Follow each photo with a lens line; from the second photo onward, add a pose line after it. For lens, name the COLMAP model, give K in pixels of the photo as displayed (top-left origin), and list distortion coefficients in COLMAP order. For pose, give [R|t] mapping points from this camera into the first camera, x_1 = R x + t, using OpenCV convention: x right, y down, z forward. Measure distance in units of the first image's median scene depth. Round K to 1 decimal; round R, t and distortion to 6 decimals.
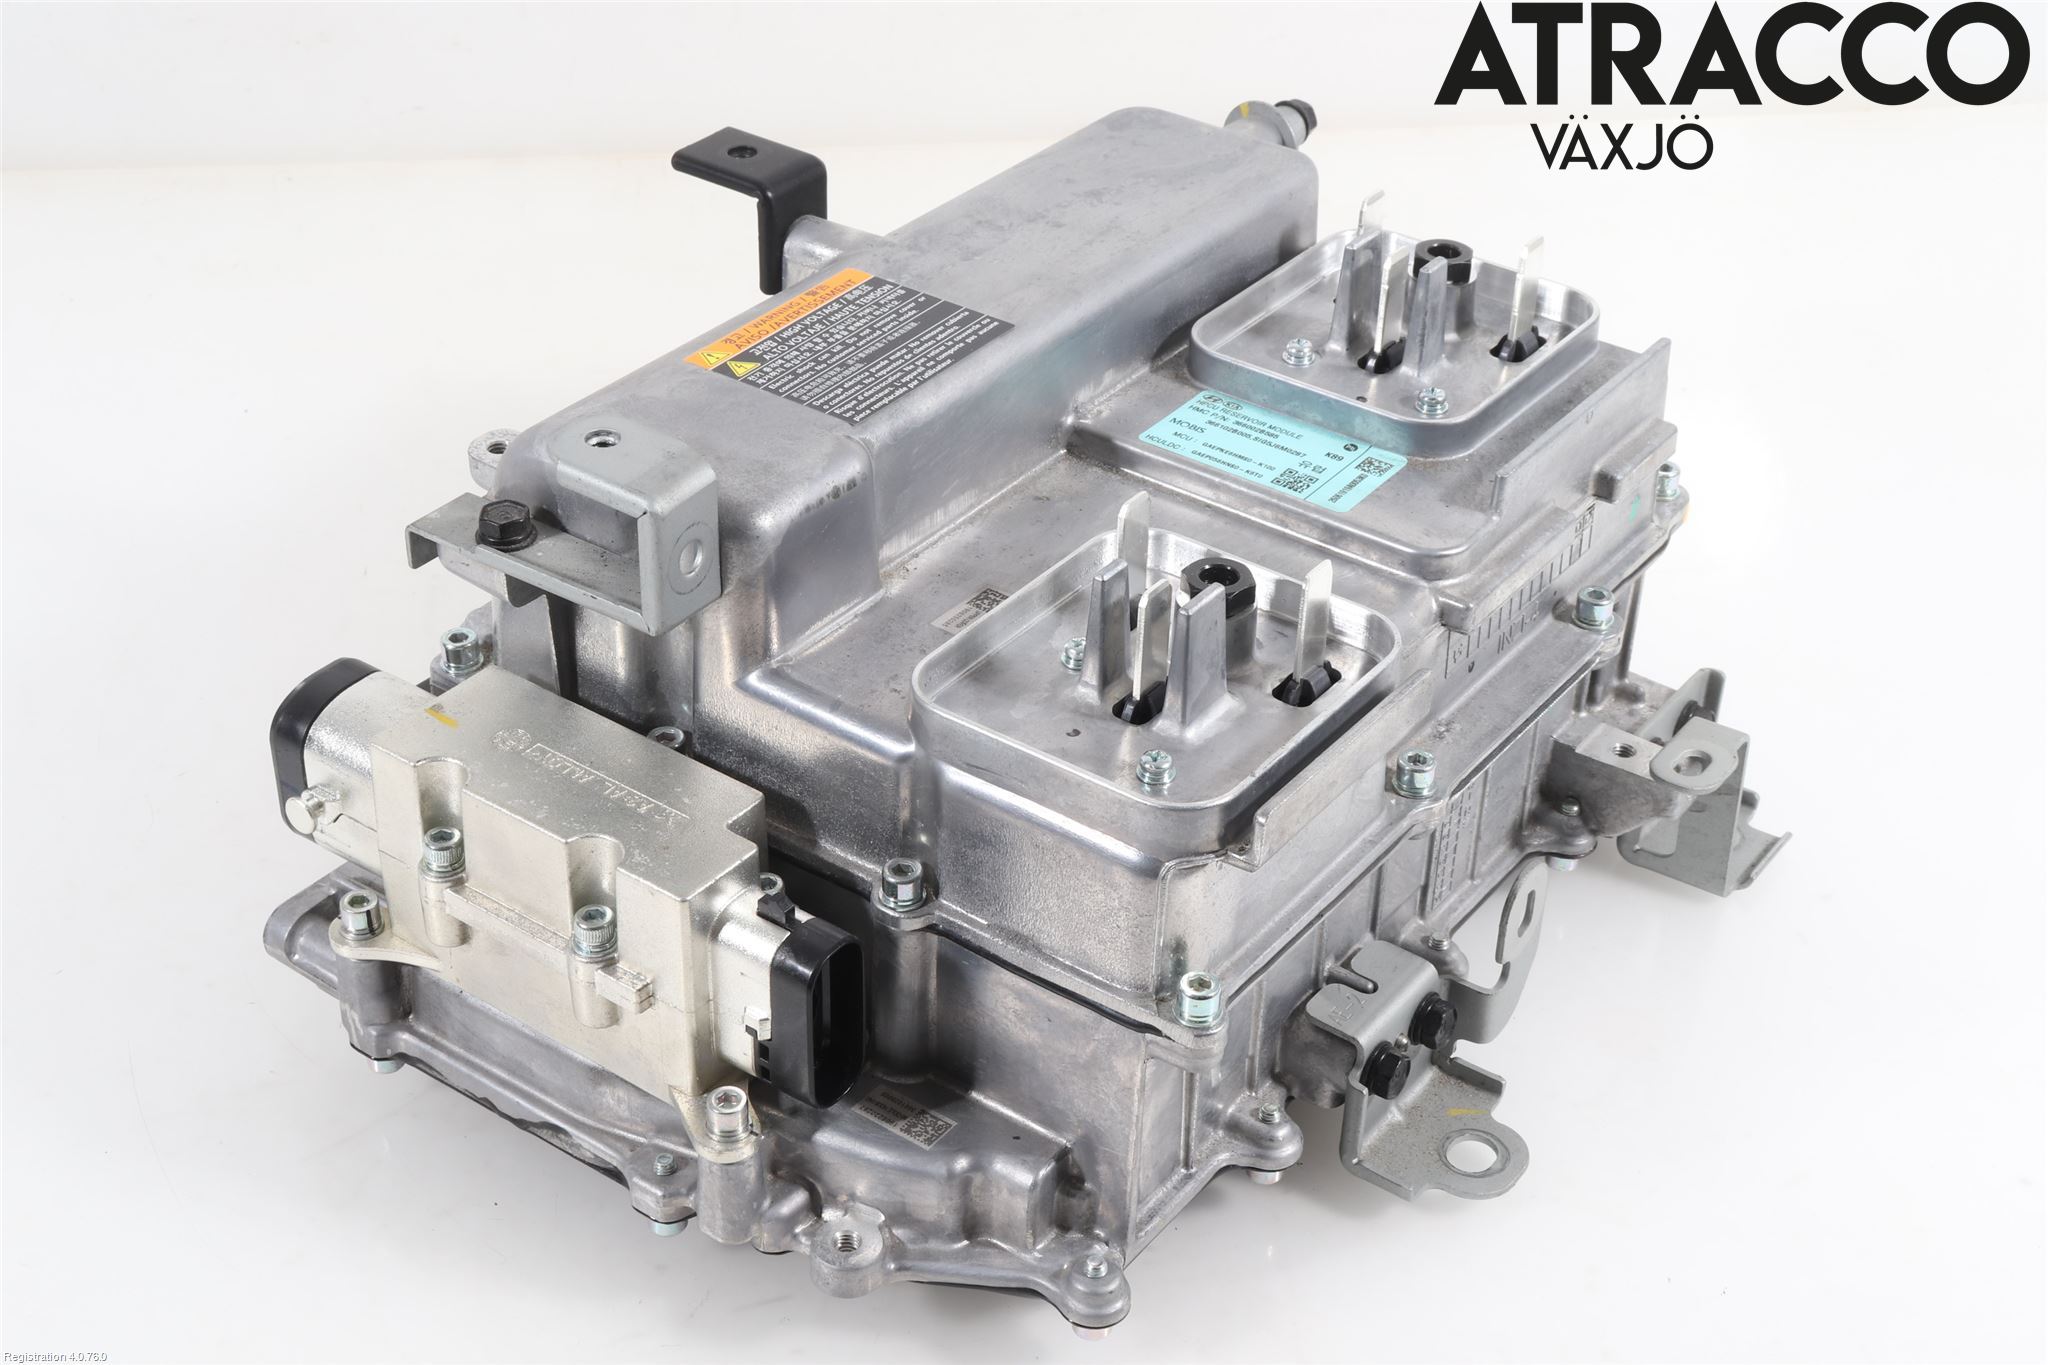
lens RADIAL K [[2887.8, 0, 1024.0], [0, 2887.8, 682.5], [0, 0, 1]] dist [0.021675, 0.025305]
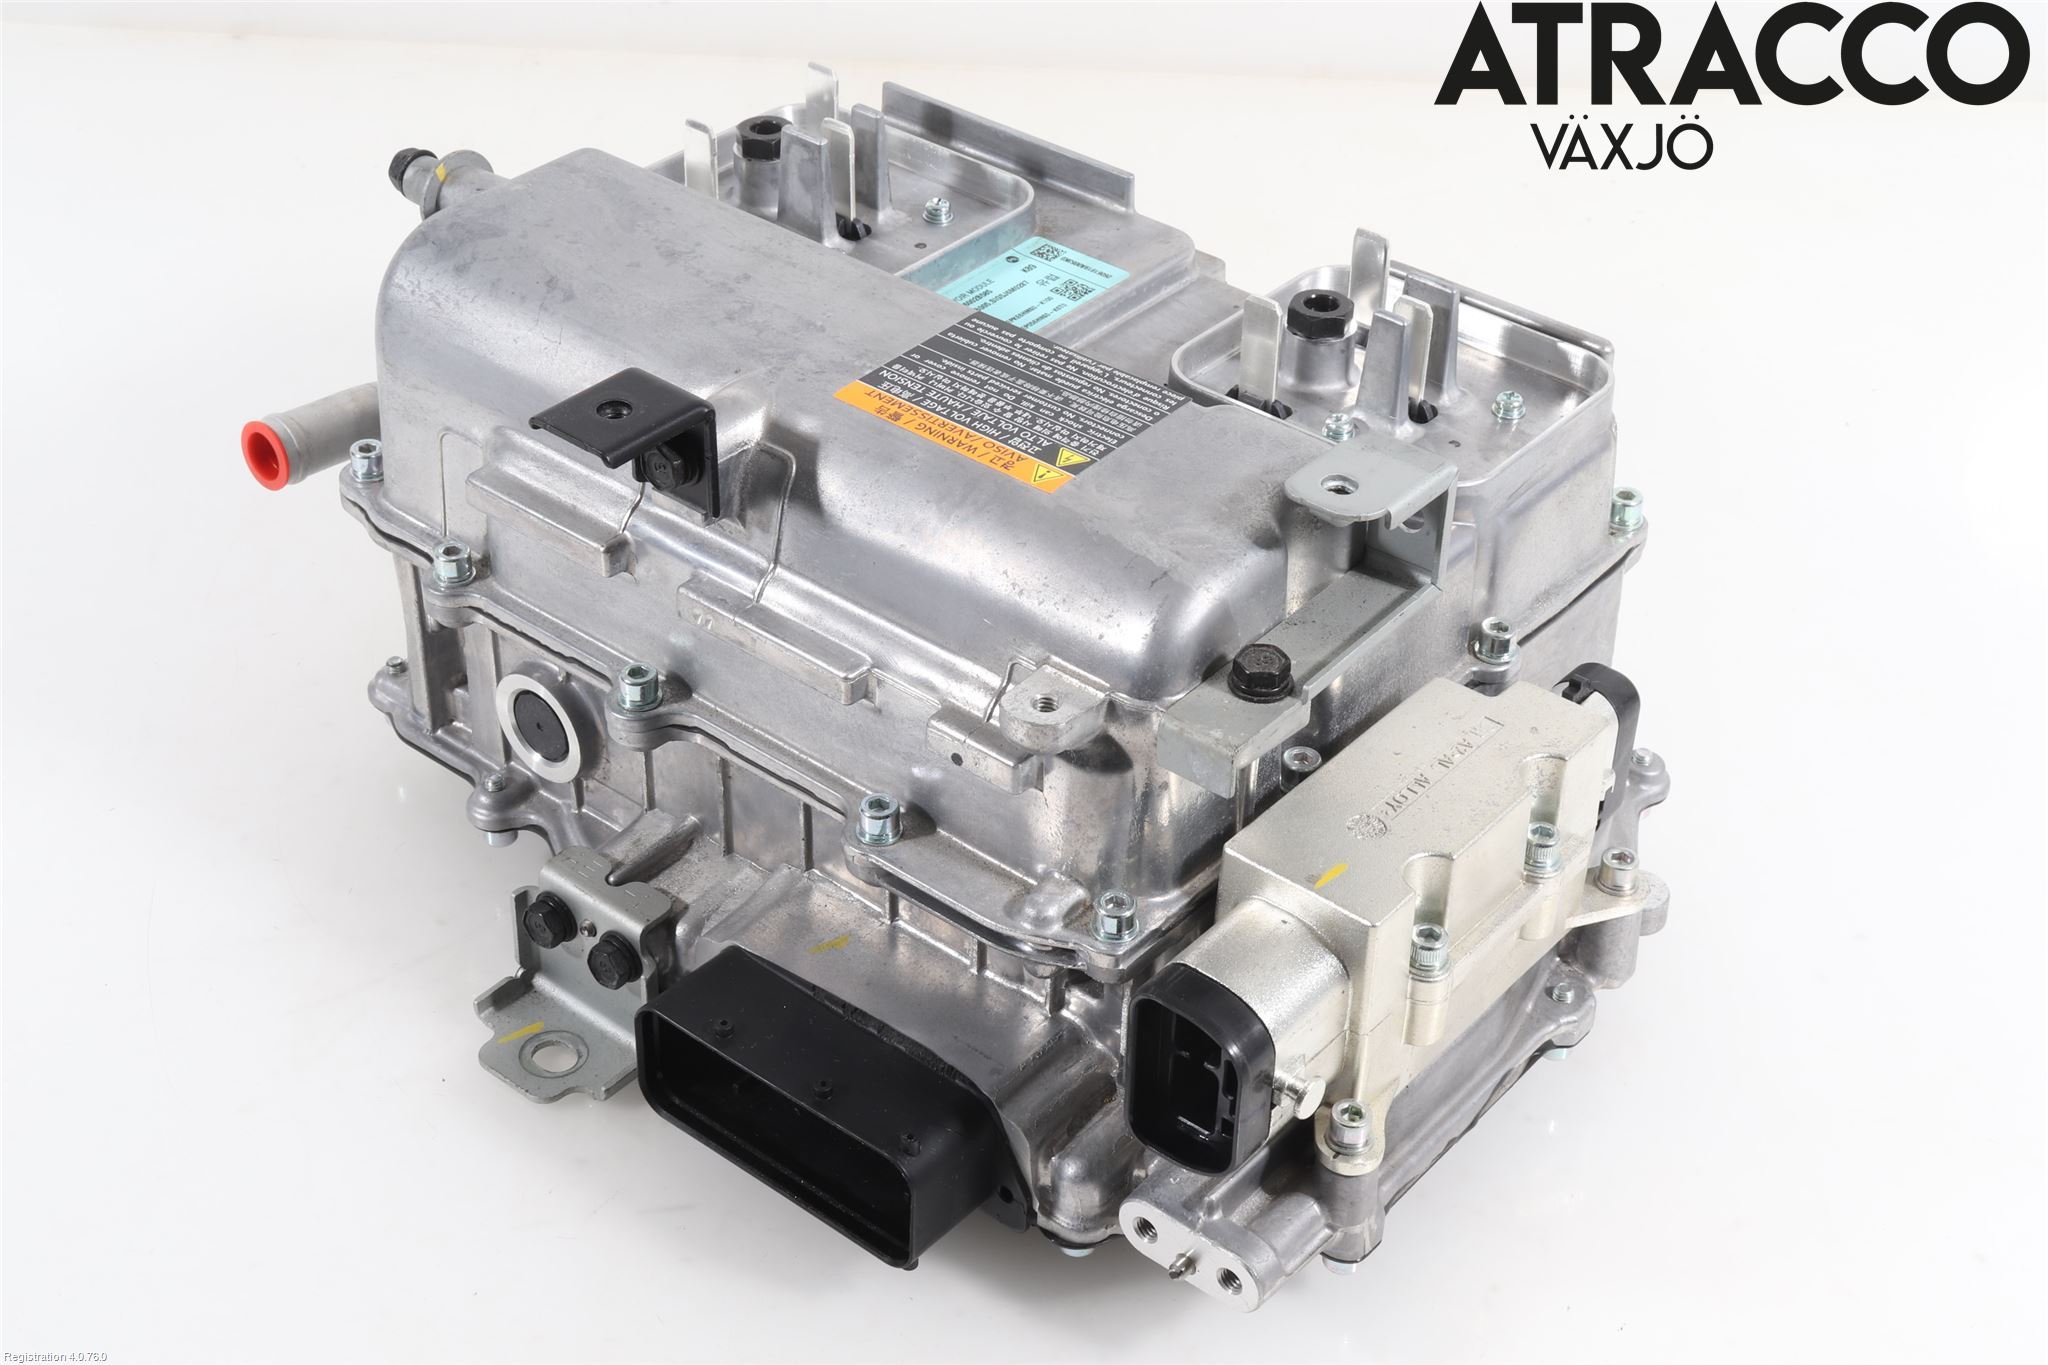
lens RADIAL K [[2887.8, 0, 1024.0], [0, 2887.8, 682.5], [0, 0, 1]] dist [0.021675, 0.025305]
pose [[0.061174, -0.606772, 0.792518, -0.861498], [0.542486, 0.686705, 0.483885, -0.506736], [-0.837834, 0.400329, 0.371174, 0.679686]]
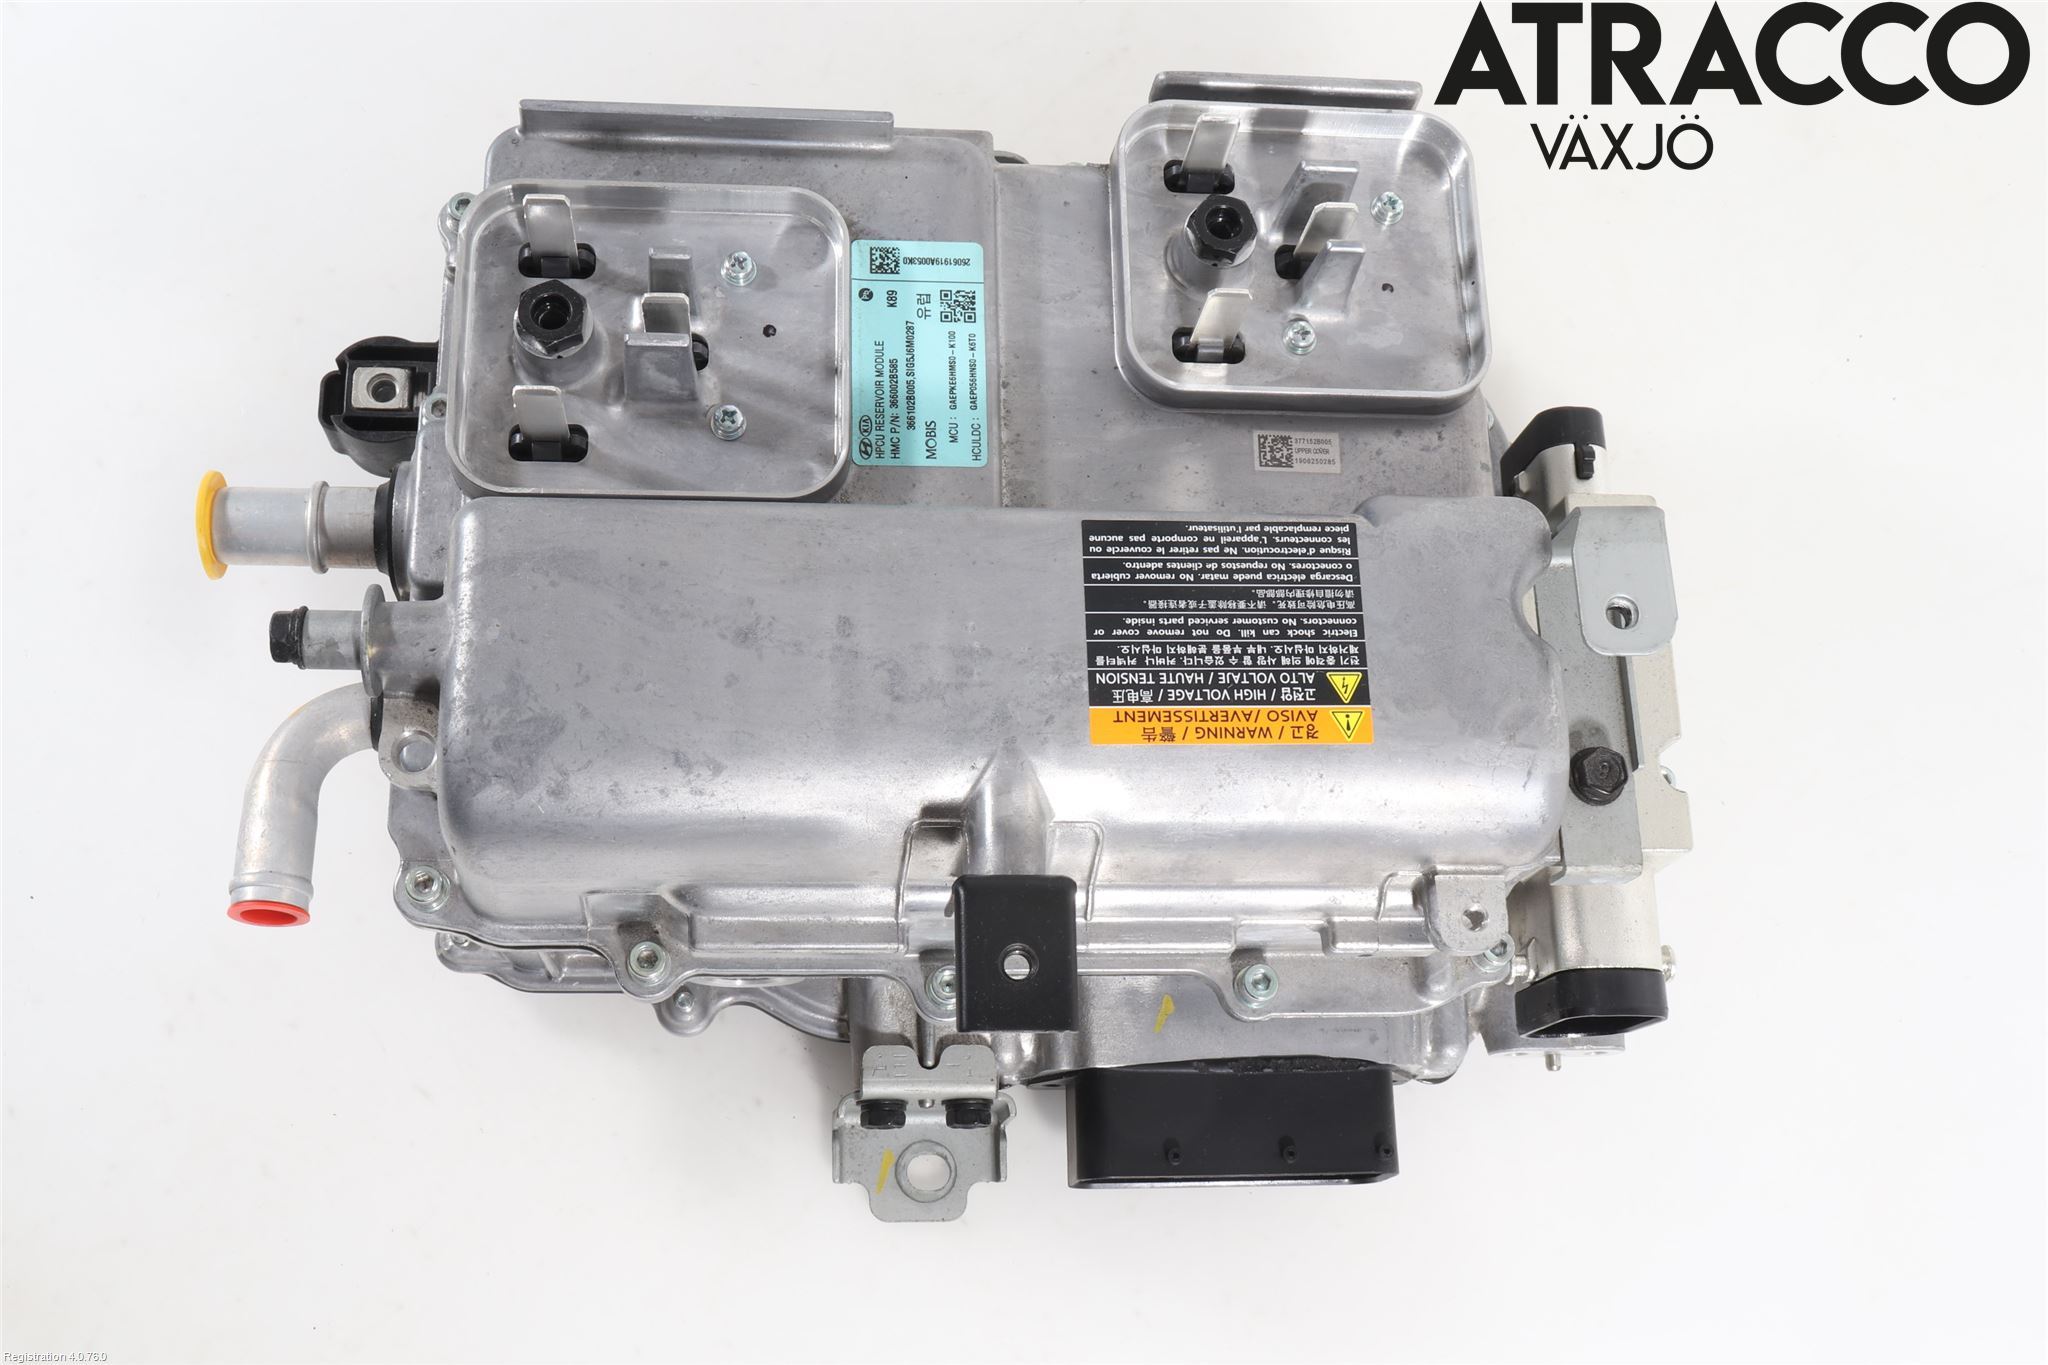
lens RADIAL K [[2196.0, 0, 1024.0], [0, 2196.0, 682.5], [0, 0, 1]] dist [-0.095744, -0.005334]
pose [[-0.599614, -0.786801, 0.146309, -0.135865], [0.340639, -0.085489, 0.936299, -0.794492], [-0.724174, 0.611257, 0.319276, 0.828515]]
